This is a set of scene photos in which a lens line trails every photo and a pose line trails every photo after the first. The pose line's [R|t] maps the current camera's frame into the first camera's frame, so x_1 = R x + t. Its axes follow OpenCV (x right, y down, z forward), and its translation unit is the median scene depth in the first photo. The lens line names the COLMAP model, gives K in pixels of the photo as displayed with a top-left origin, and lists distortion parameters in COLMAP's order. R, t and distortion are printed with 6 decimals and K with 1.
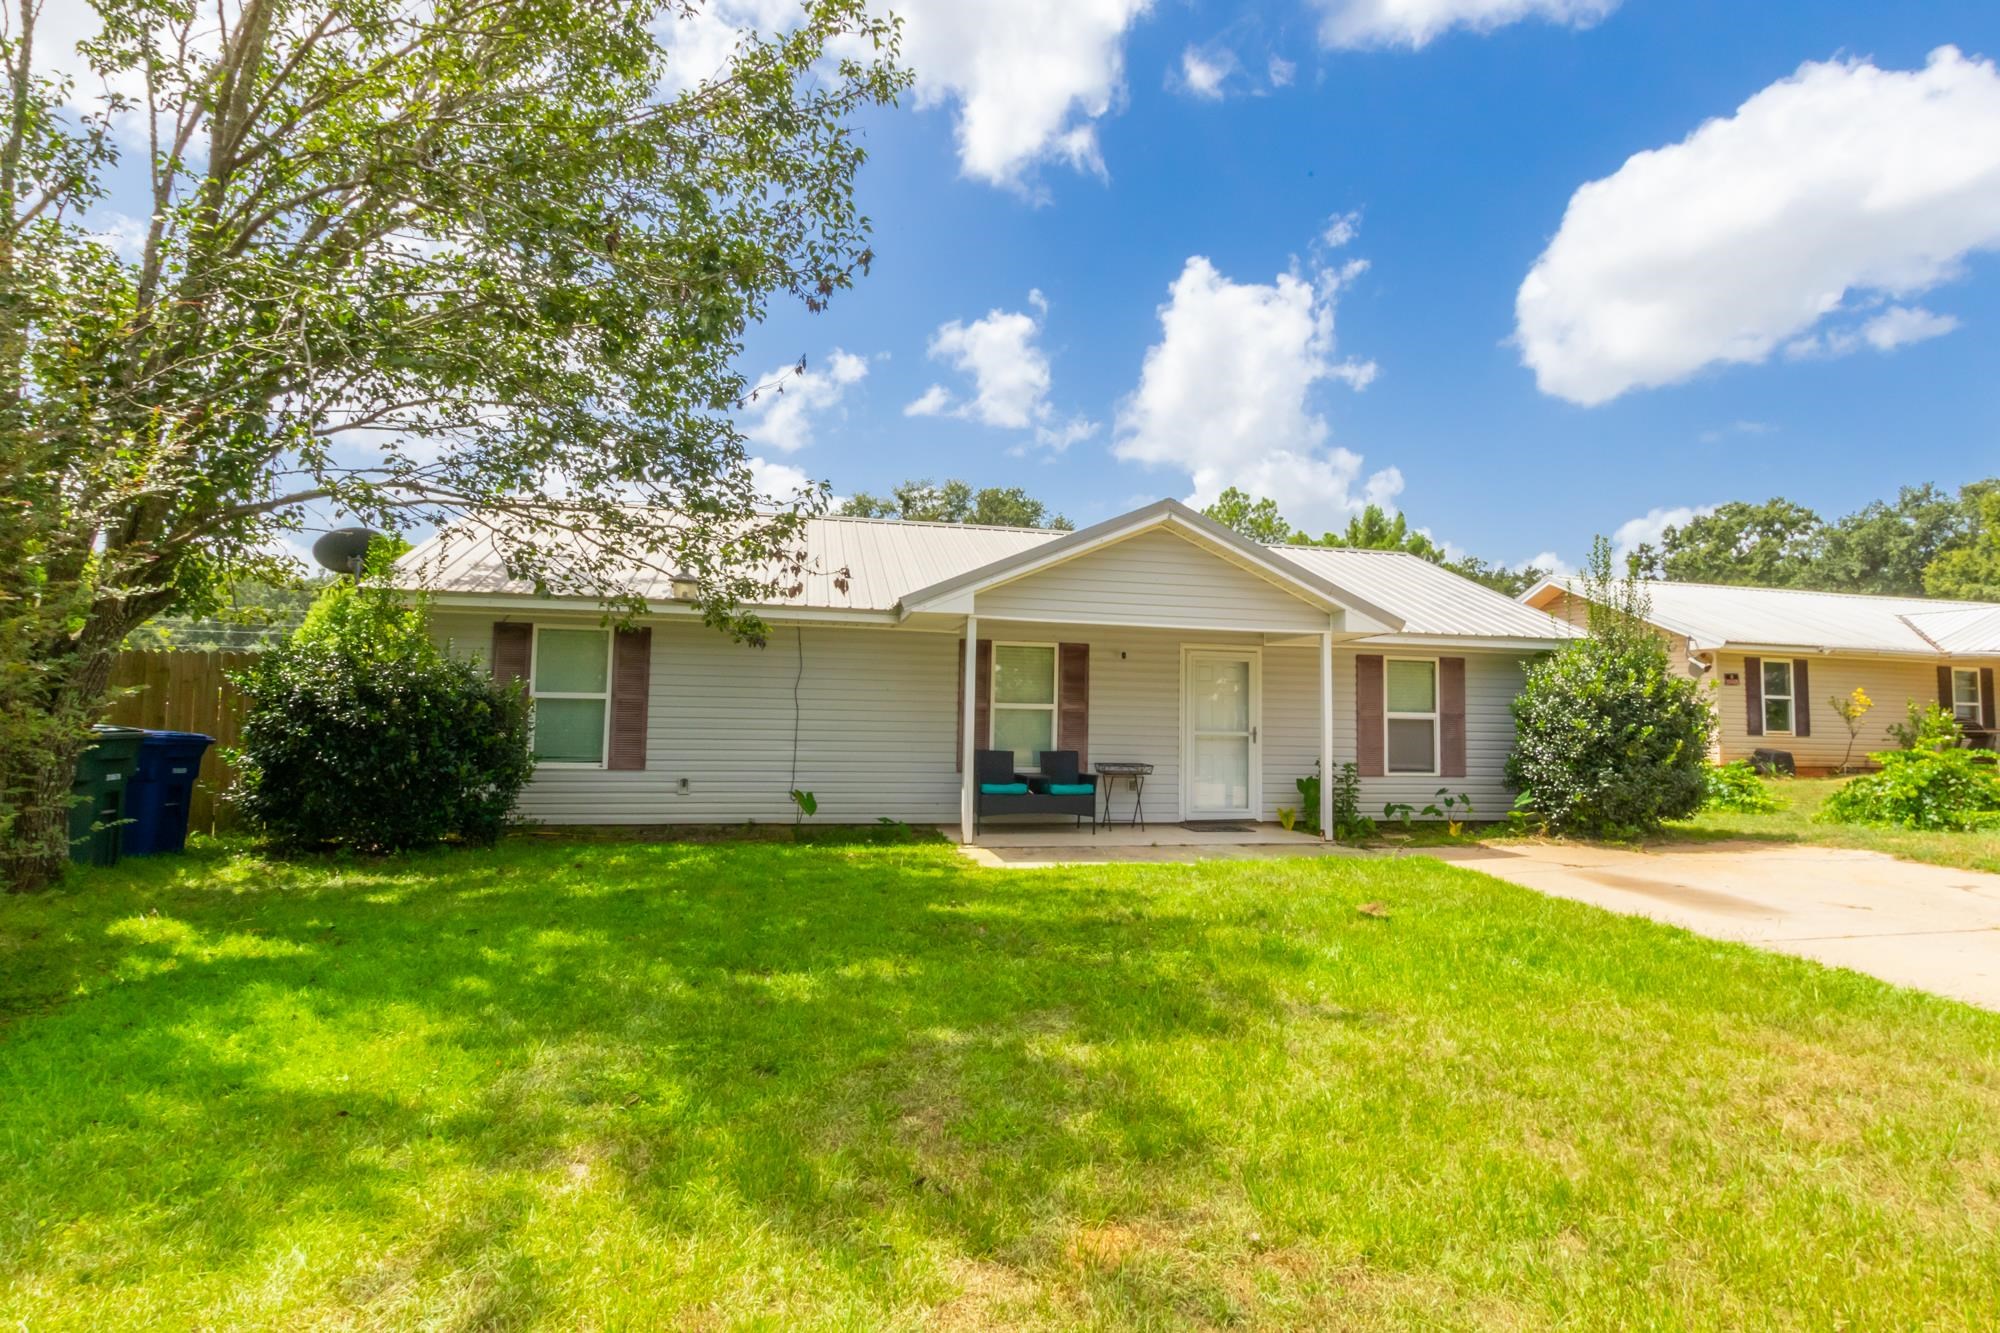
lens RADIAL K [[966.3, 0, 1000.8], [0, 966.3, 690.2], [0, 0, 1]] dist [-0.002691, -0.000200]
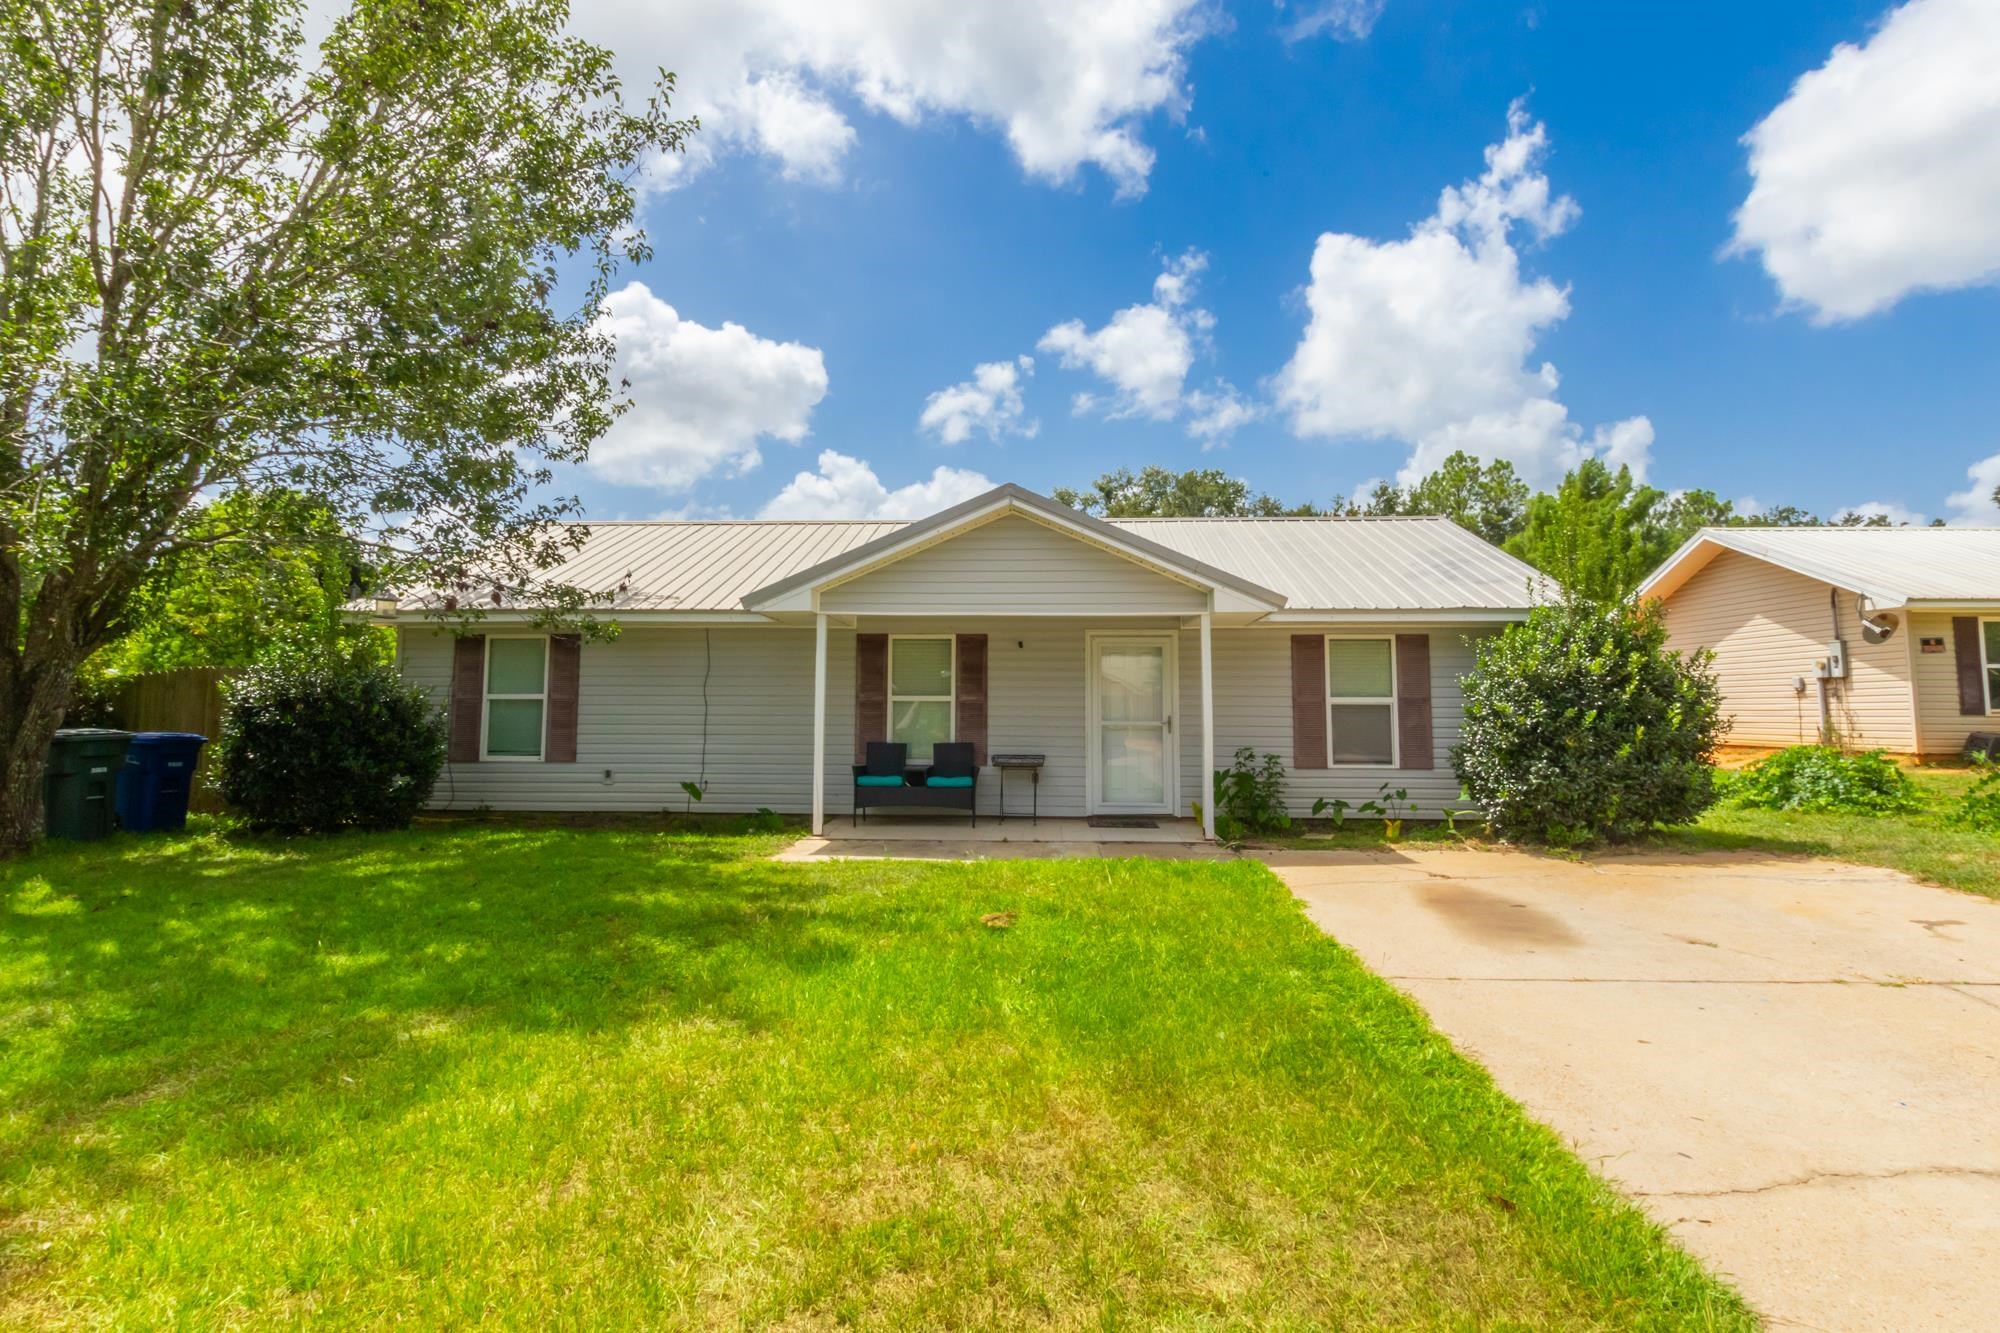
lens RADIAL K [[943.7, 0, 1006.3], [0, 943.7, 669.4], [0, 0, 1]] dist [-0.002366, 0.000080]
pose [[0.964370, -0.025141, -0.263359, 0.364109], [0.023109, 0.999674, -0.010812, -0.001020], [0.263545, 0.004341, 0.964637, 0.074565]]
